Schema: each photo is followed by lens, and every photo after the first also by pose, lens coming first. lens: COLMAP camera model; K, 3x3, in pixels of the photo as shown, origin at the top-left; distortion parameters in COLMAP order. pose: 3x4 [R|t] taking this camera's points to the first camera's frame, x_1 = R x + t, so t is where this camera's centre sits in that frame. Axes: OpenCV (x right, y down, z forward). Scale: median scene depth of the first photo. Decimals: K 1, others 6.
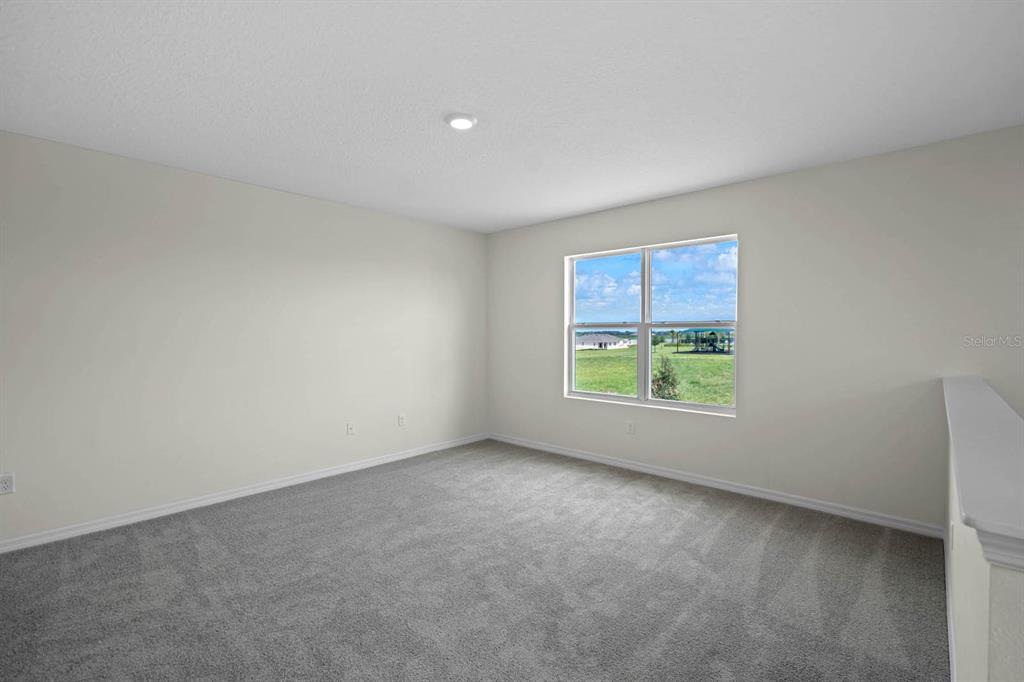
lens RADIAL K [[464.6, 0, 513.5], [0, 464.6, 332.6], [0, 0, 1]] dist [0.000429, 0.001350]
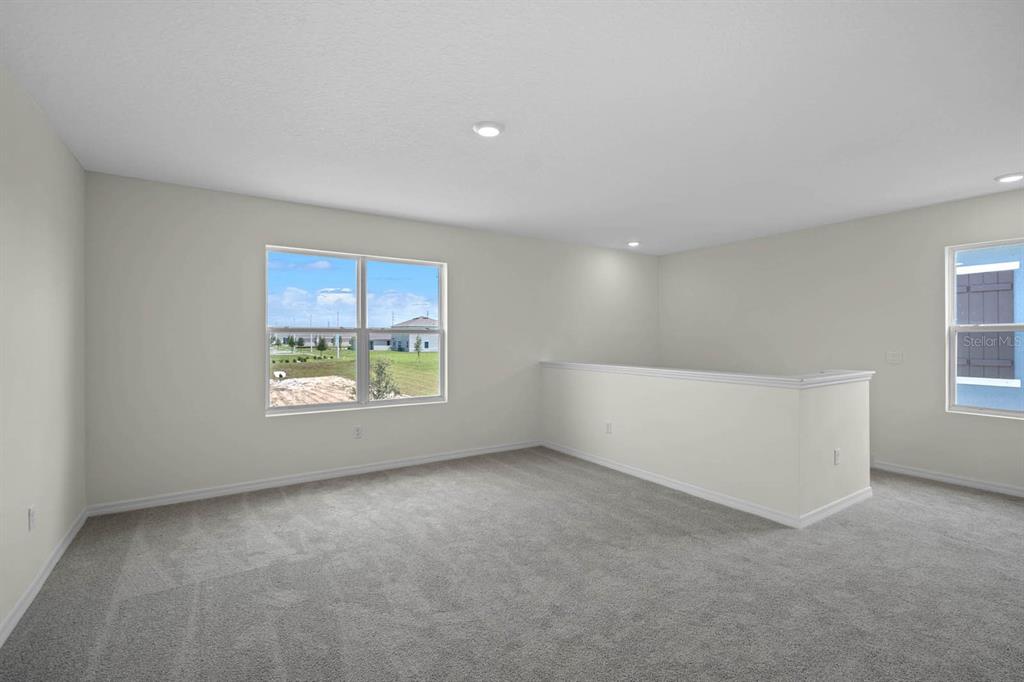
lens RADIAL K [[464.6, 0, 513.5], [0, 464.6, 332.6], [0, 0, 1]] dist [0.000429, 0.001350]
pose [[0.242409, 0.009823, 0.970124, -0.730691], [-0.002106, 0.999952, -0.009599, -0.003472], [-0.970172, 0.000284, 0.242418, 0.482026]]
